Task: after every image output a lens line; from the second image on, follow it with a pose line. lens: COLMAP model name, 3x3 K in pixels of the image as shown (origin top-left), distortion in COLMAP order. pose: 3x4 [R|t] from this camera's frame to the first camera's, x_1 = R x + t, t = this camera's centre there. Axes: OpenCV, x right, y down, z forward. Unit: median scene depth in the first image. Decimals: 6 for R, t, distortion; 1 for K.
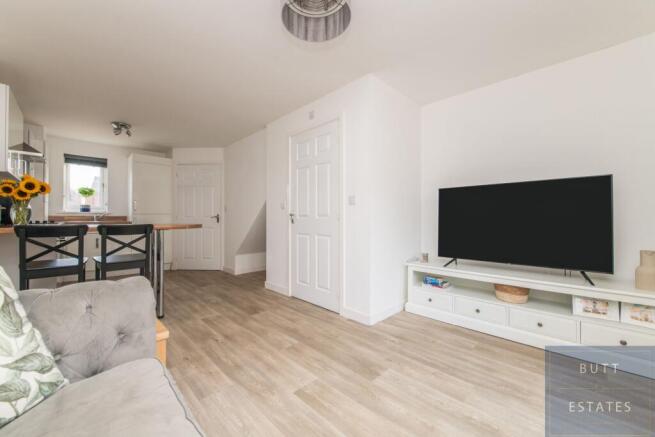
lens RADIAL K [[259.3, 0, 327.5], [0, 259.3, 218.5], [0, 0, 1]] dist [-0.010762, -0.000137]
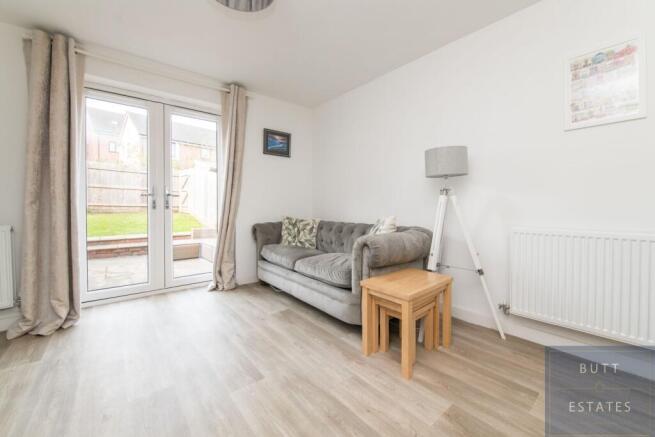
lens RADIAL K [[264.6, 0, 328.2], [0, 264.6, 208.4], [0, 0, 1]] dist [-0.010407, -0.000053]
pose [[-0.996226, 0.001102, 0.086795, -0.364333], [0.002446, 0.999879, 0.015379, 0.018273], [-0.086767, 0.015534, -0.996108, 1.558661]]
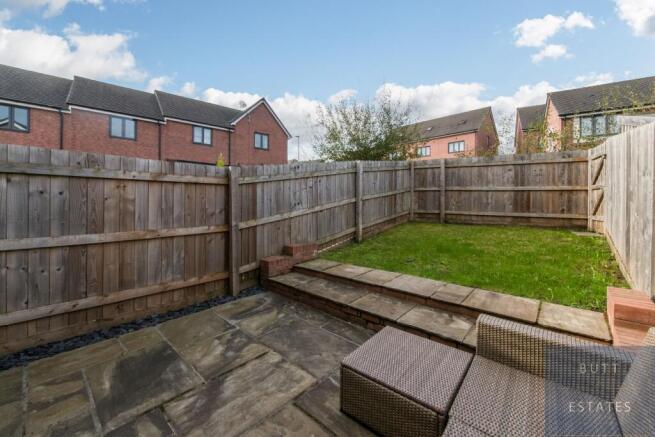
lens RADIAL K [[264.6, 0, 328.2], [0, 264.6, 208.4], [0, 0, 1]] dist [-0.010407, -0.000053]
pose [[-0.063710, -0.006486, 0.997947, 0.678301], [0.000264, 0.999979, 0.006516, -0.082855], [-0.997968, 0.000679, -0.063707, -0.913315]]
